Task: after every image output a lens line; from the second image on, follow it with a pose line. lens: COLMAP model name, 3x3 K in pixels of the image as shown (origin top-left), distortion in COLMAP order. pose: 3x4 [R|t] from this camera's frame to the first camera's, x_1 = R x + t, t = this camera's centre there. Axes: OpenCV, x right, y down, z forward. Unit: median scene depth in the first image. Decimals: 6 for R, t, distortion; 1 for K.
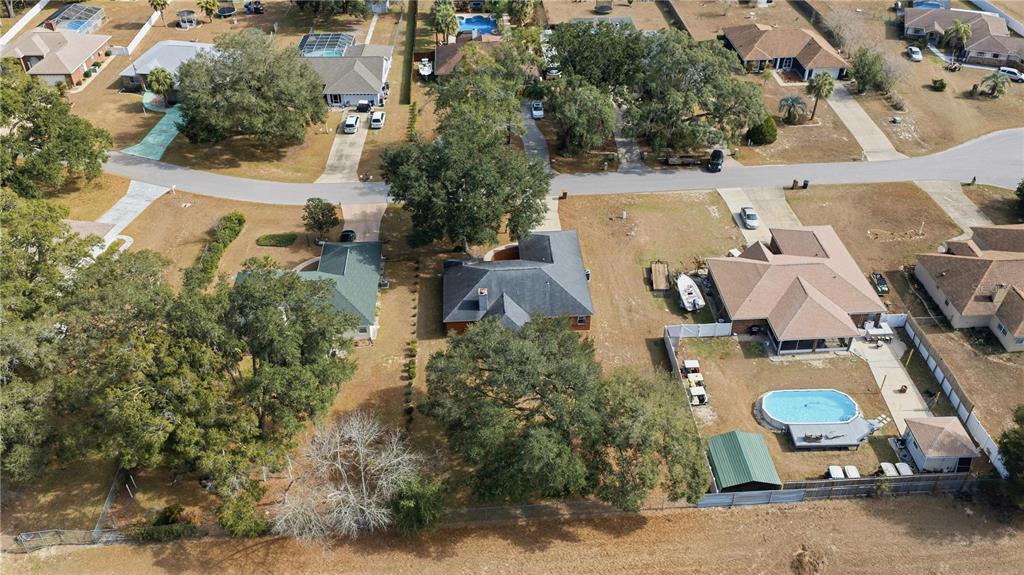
lens RADIAL K [[848.3, 0, 512.5], [0, 848.3, 287.5], [0, 0, 1]] dist [0.017272, -0.023188]
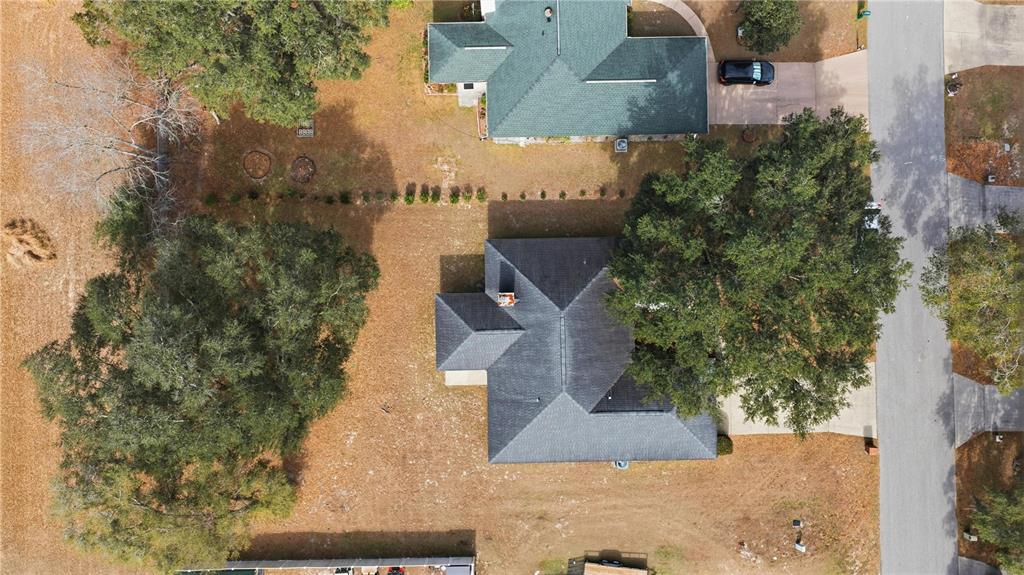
lens RADIAL K [[848.3, 0, 511.9], [0, 848.3, 286.8], [0, 0, 1]] dist [0.017272, -0.023188]
pose [[-0.039406, 0.999220, -0.002607, -0.042178], [-0.615399, -0.022214, 0.787903, -0.500020], [0.787230, 0.032653, 0.615794, 0.588809]]
